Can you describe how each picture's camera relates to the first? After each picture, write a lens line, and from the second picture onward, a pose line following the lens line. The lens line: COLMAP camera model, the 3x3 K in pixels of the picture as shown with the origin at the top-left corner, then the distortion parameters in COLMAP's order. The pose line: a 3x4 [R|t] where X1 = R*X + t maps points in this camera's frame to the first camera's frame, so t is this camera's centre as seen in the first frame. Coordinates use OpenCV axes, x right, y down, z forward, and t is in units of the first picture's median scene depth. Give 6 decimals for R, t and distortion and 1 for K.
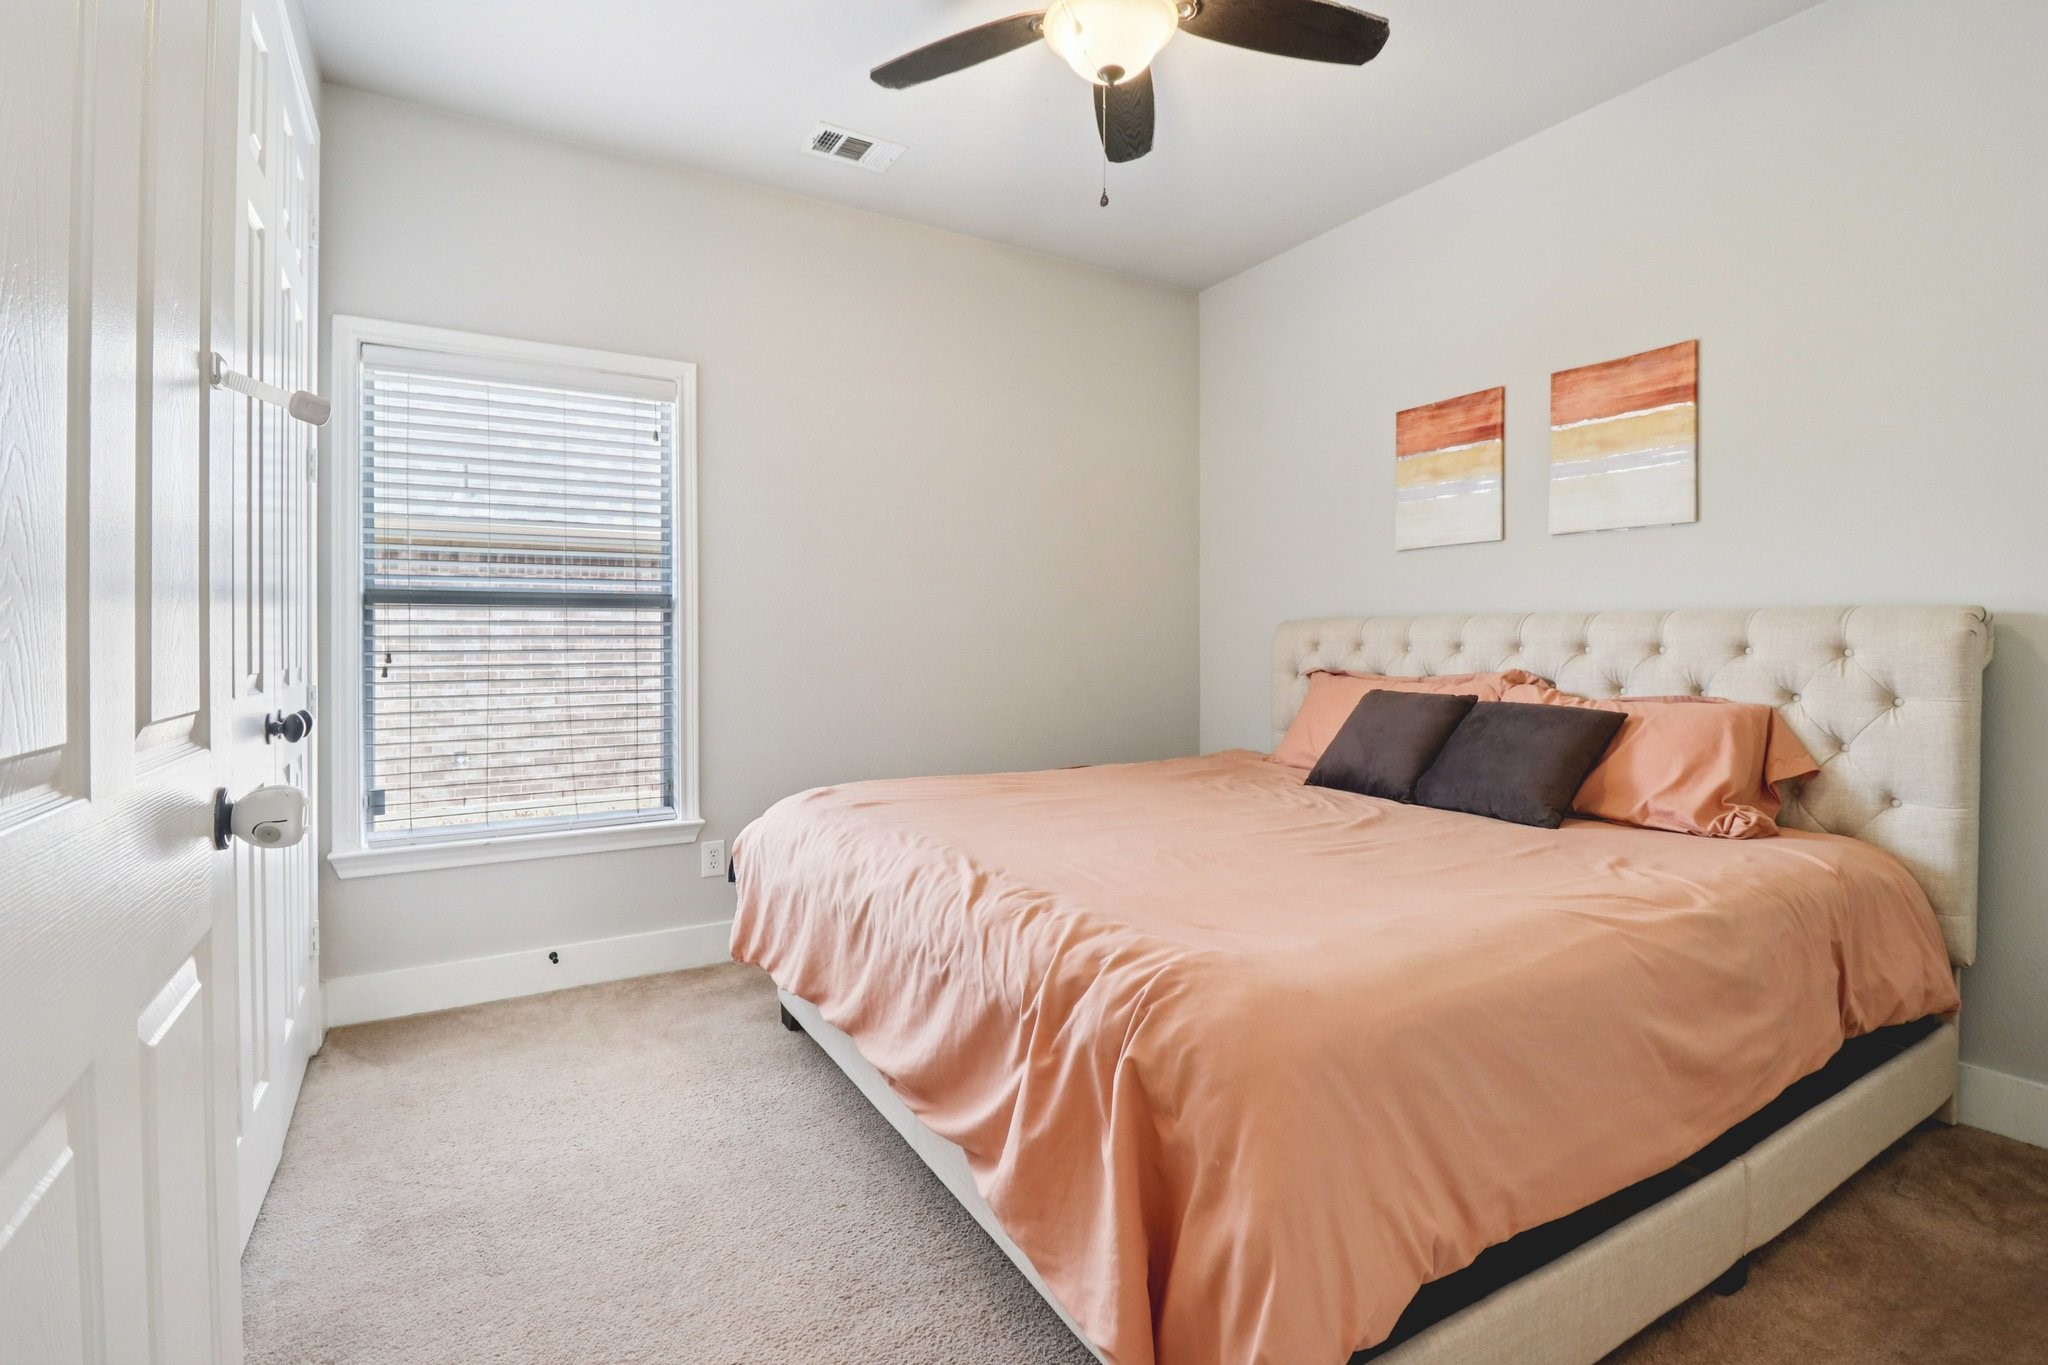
lens RADIAL K [[945.7, 0, 1015.7], [0, 945.7, 686.6], [0, 0, 1]] dist [-0.002595, -0.007620]
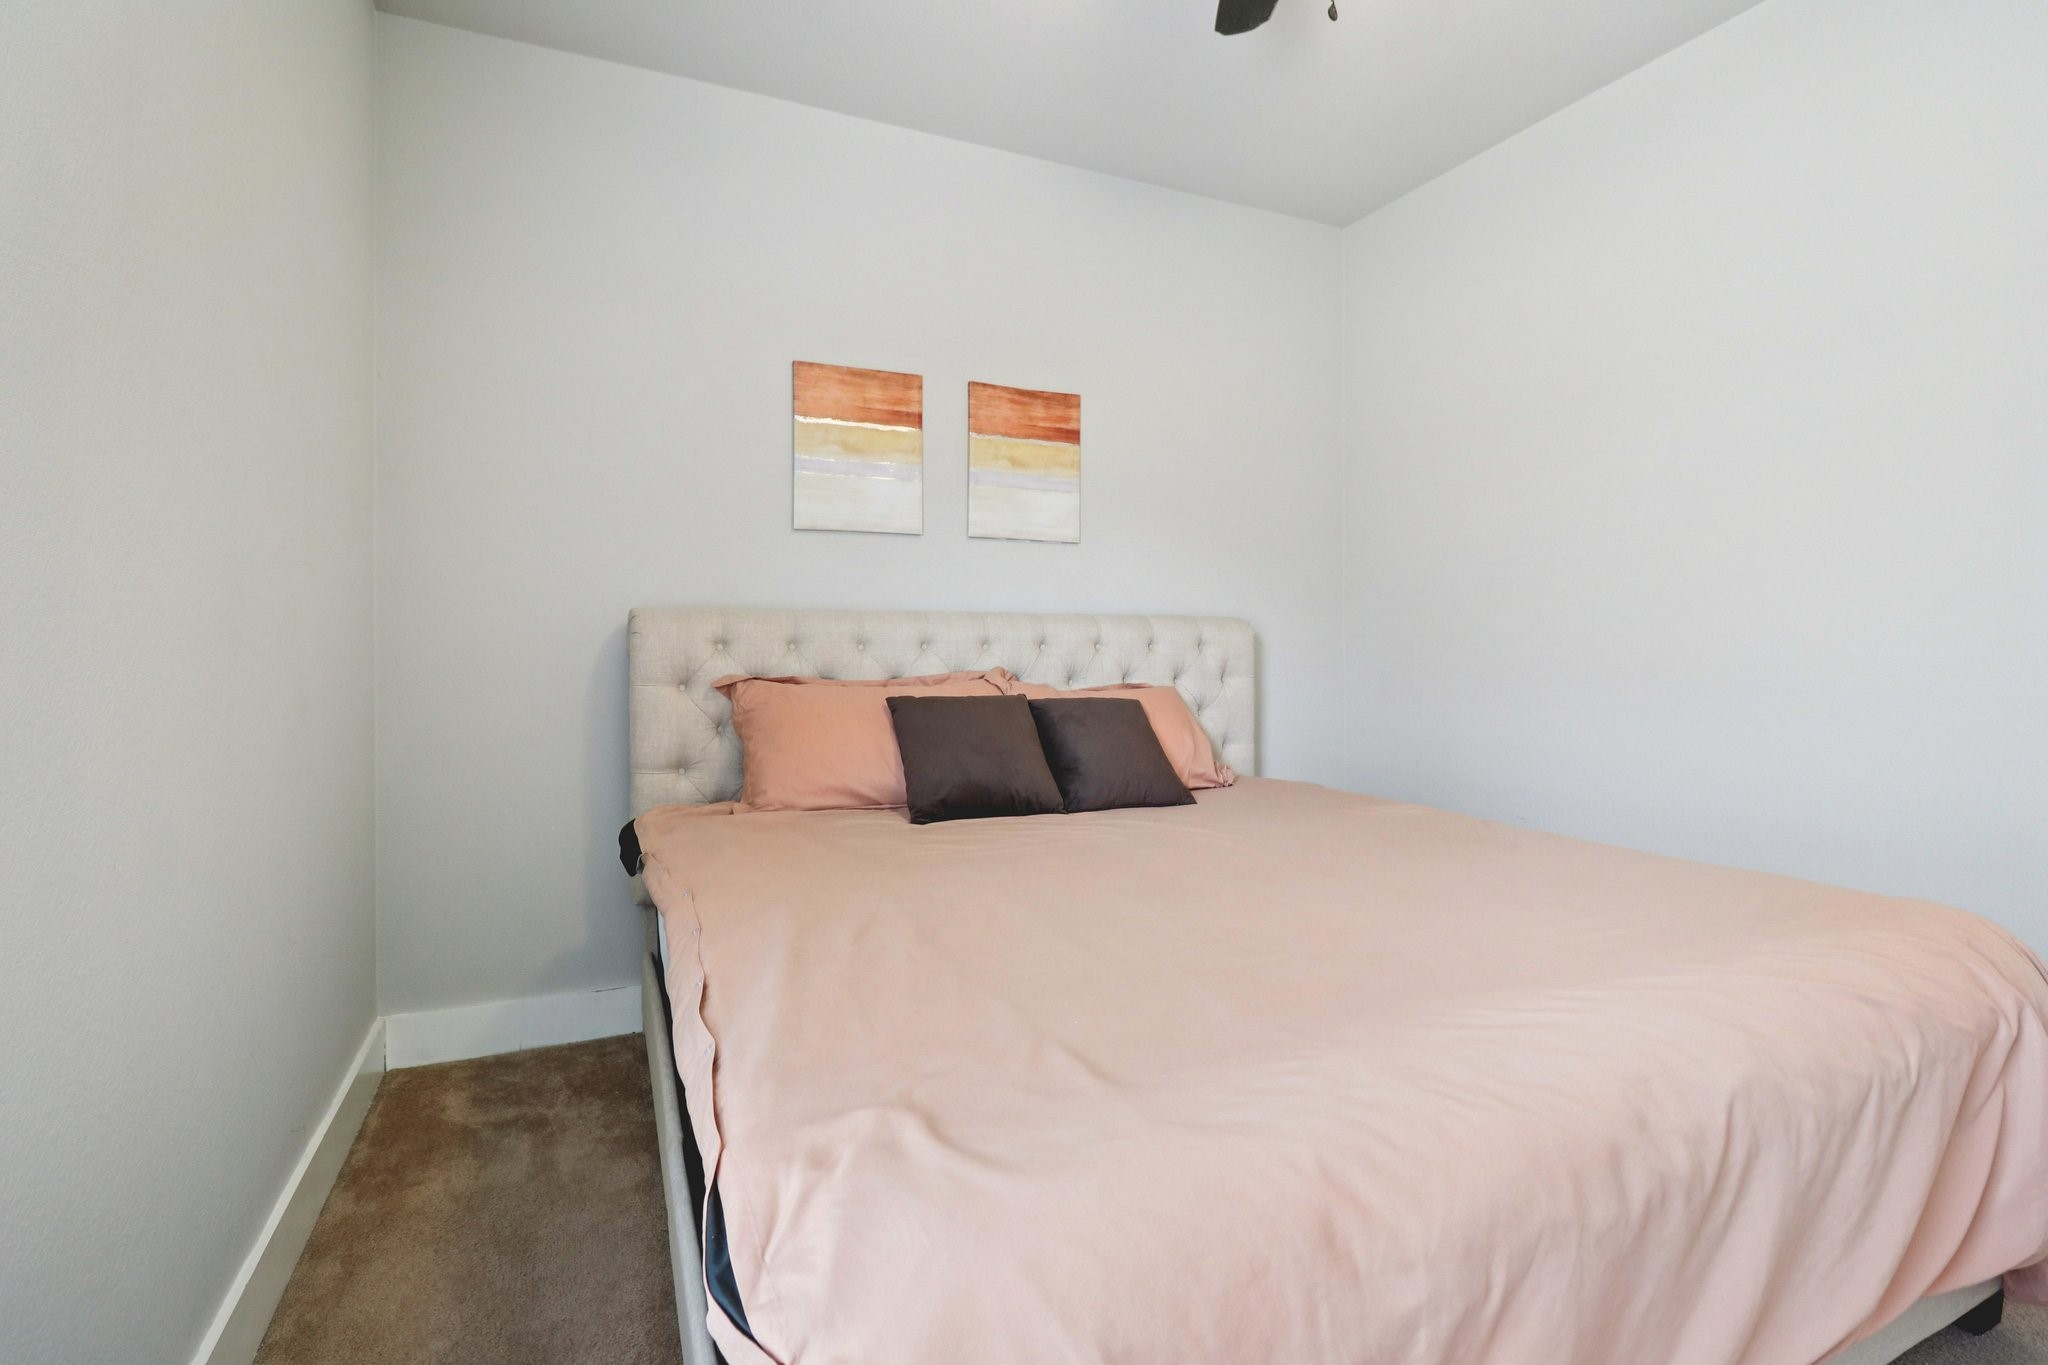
lens RADIAL K [[945.7, 0, 1027.9], [0, 945.7, 688.5], [0, 0, 1]] dist [-0.002595, -0.007620]
pose [[0.096511, -0.054109, 0.993860, -0.477888], [0.044145, 0.997771, 0.050035, -0.041859], [-0.994352, 0.039045, 0.098685, 0.838377]]
